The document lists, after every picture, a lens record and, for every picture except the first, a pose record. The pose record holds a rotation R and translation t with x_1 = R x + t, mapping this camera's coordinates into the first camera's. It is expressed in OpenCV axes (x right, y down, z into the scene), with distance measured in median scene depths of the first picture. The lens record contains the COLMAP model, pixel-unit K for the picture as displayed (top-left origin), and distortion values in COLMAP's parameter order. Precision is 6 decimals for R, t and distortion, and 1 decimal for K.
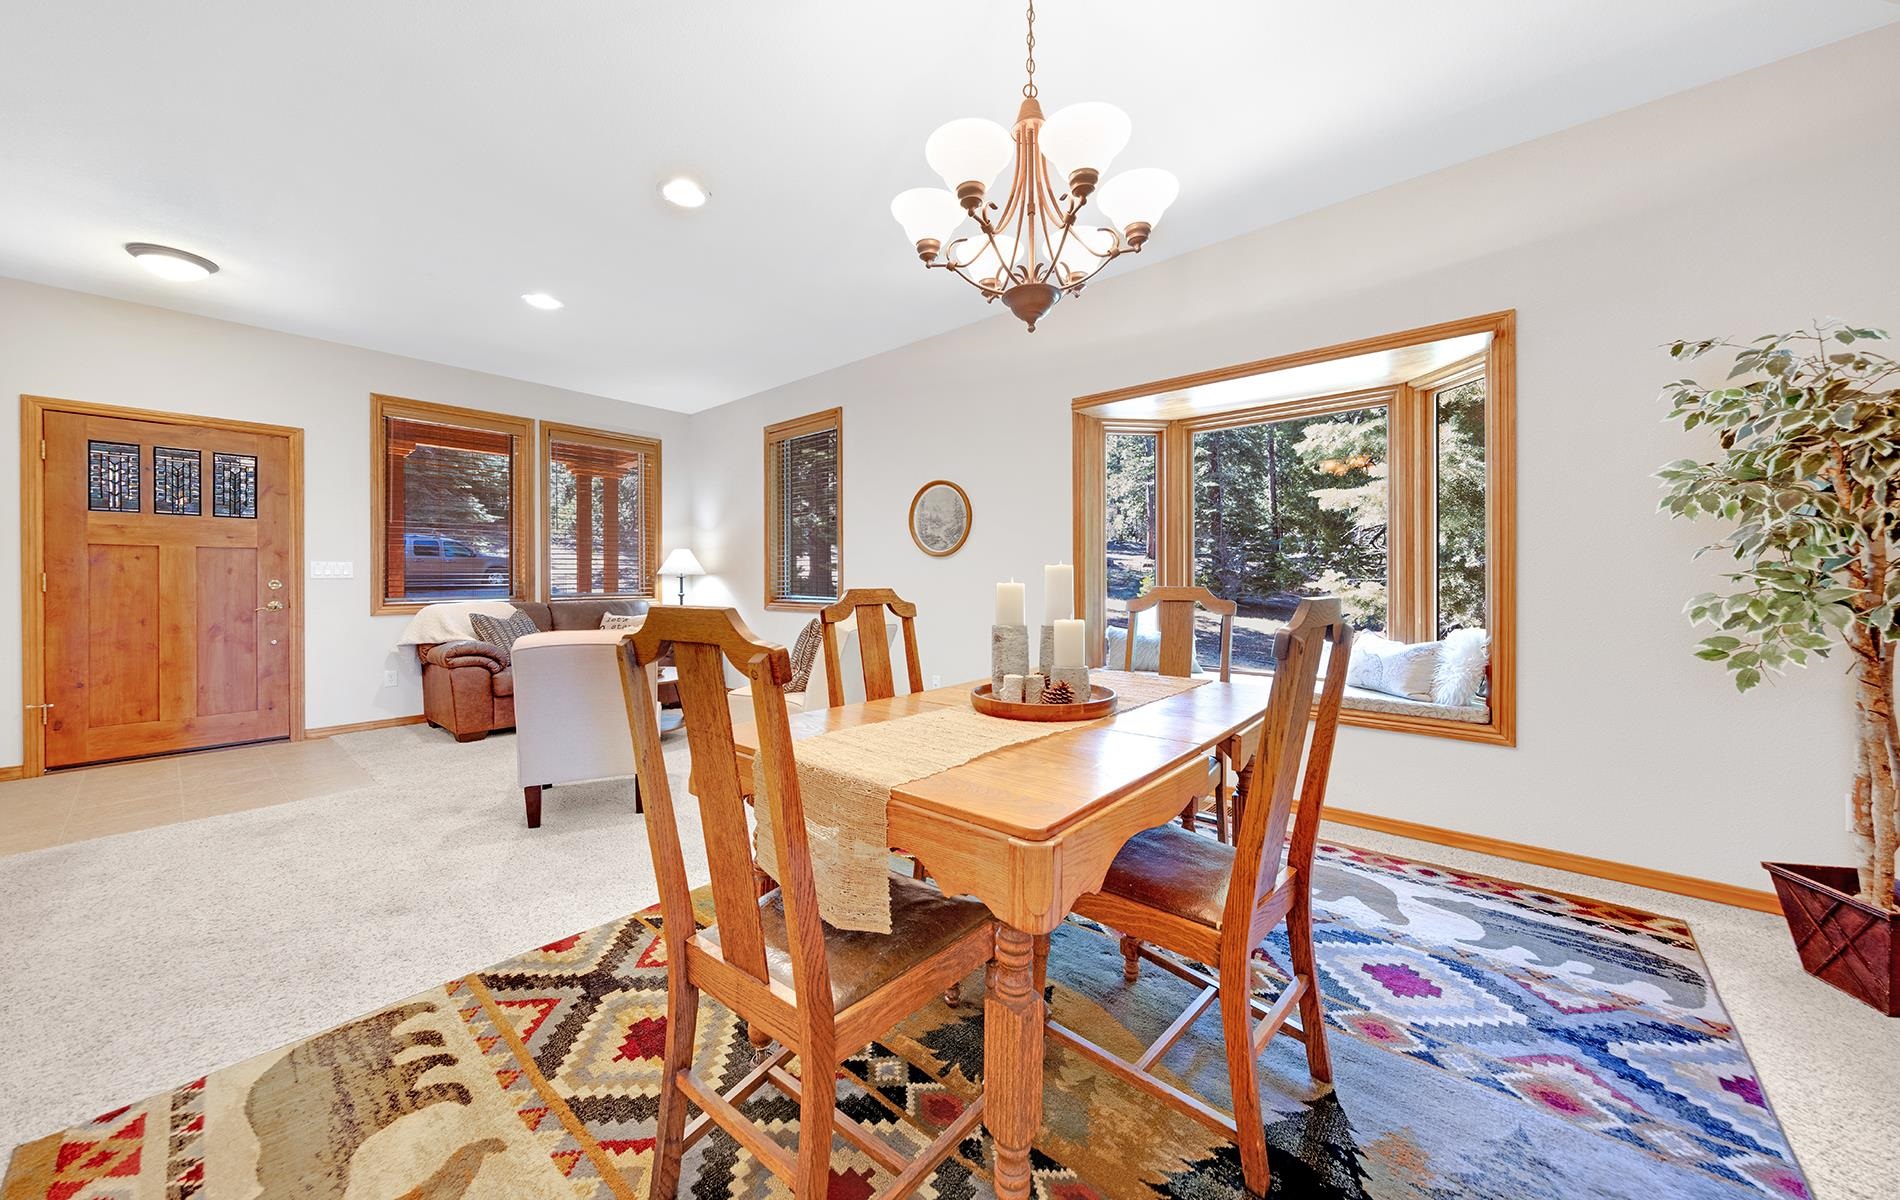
lens RADIAL K [[667.2, 0, 949.2], [0, 667.2, 584.6], [0, 0, 1]] dist [0.000609, 0.000041]
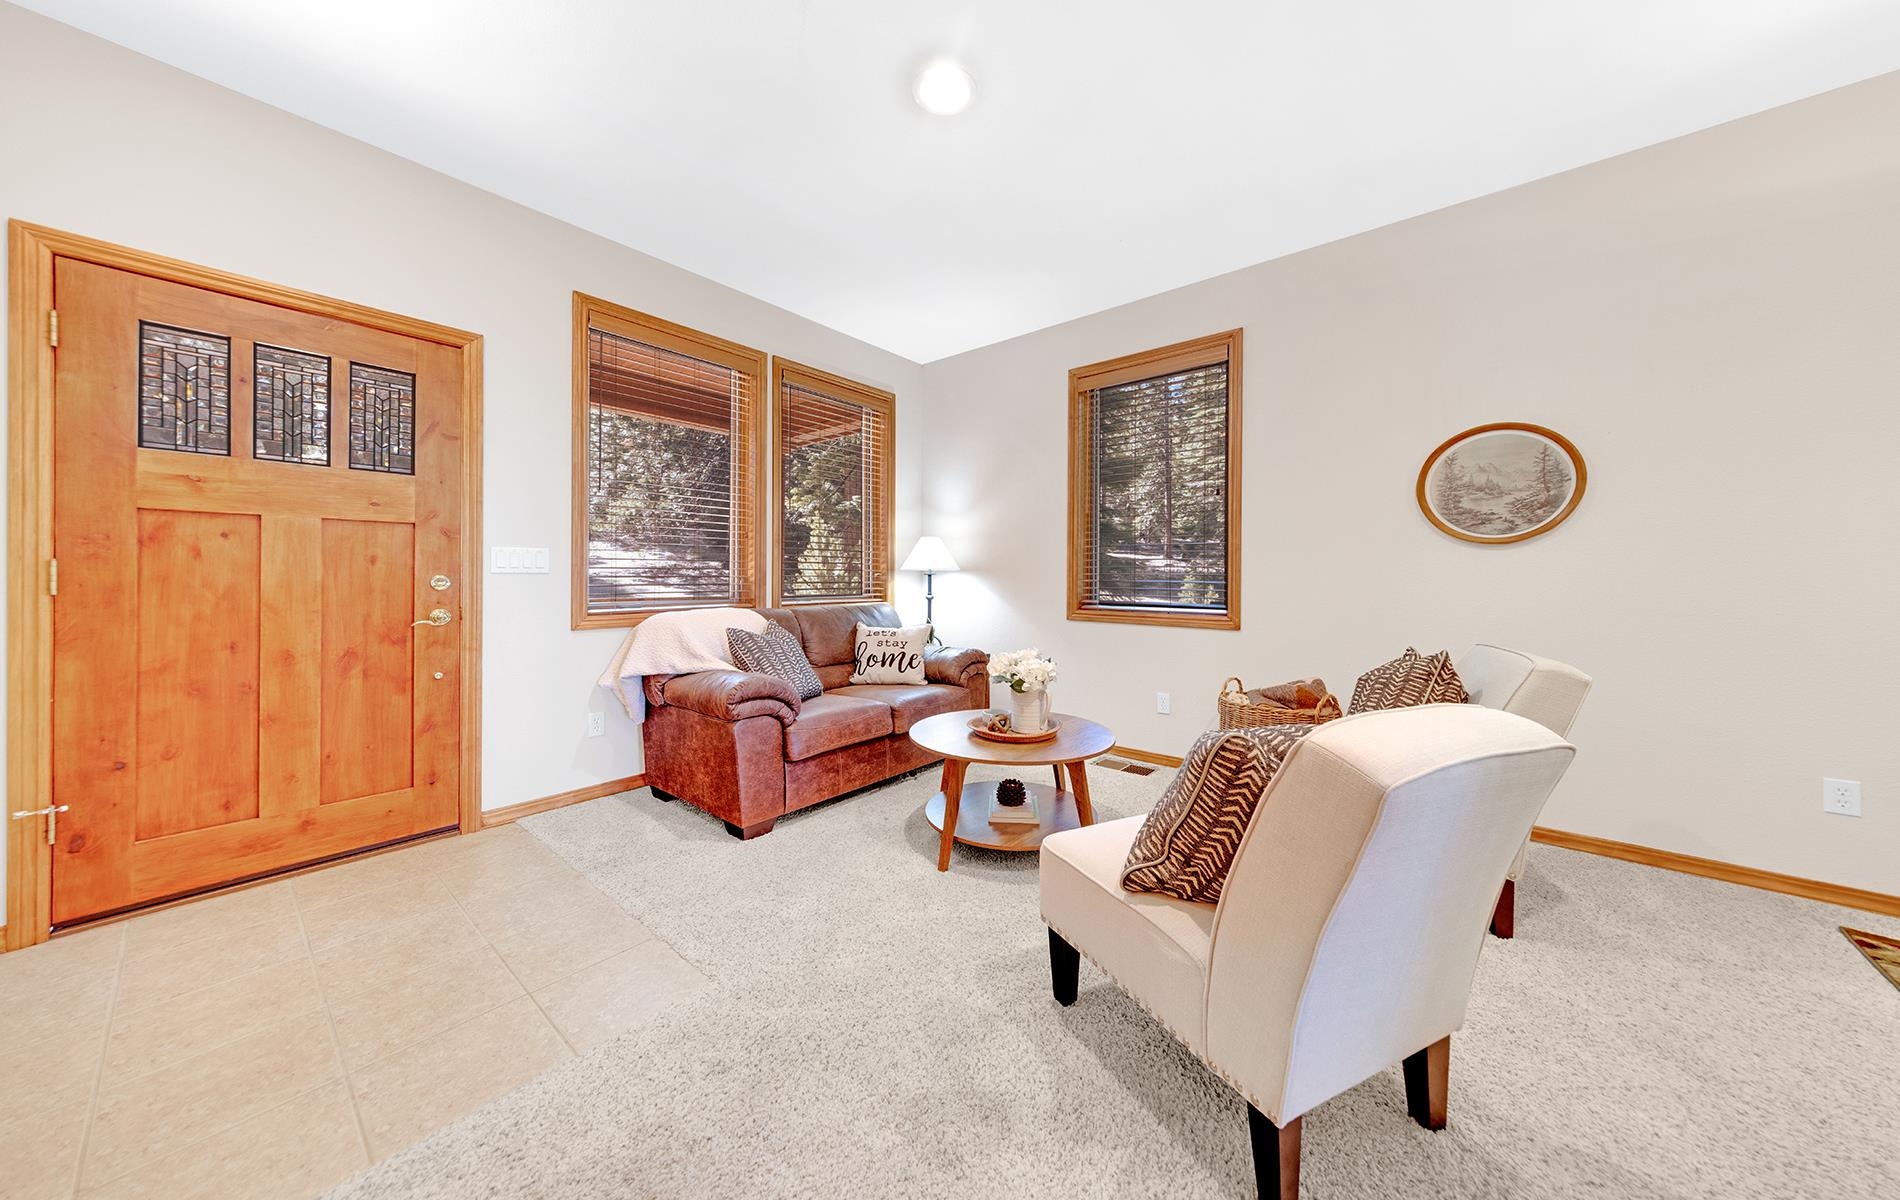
lens RADIAL K [[615.0, 0, 942.0], [0, 615.0, 580.4], [0, 0, 1]] dist [0.001254, 0.000141]
pose [[0.999962, 0.005755, 0.006575, -0.583371], [-0.005731, 0.999977, -0.003730, -0.002731], [-0.006596, 0.003693, 0.999971, 0.452396]]
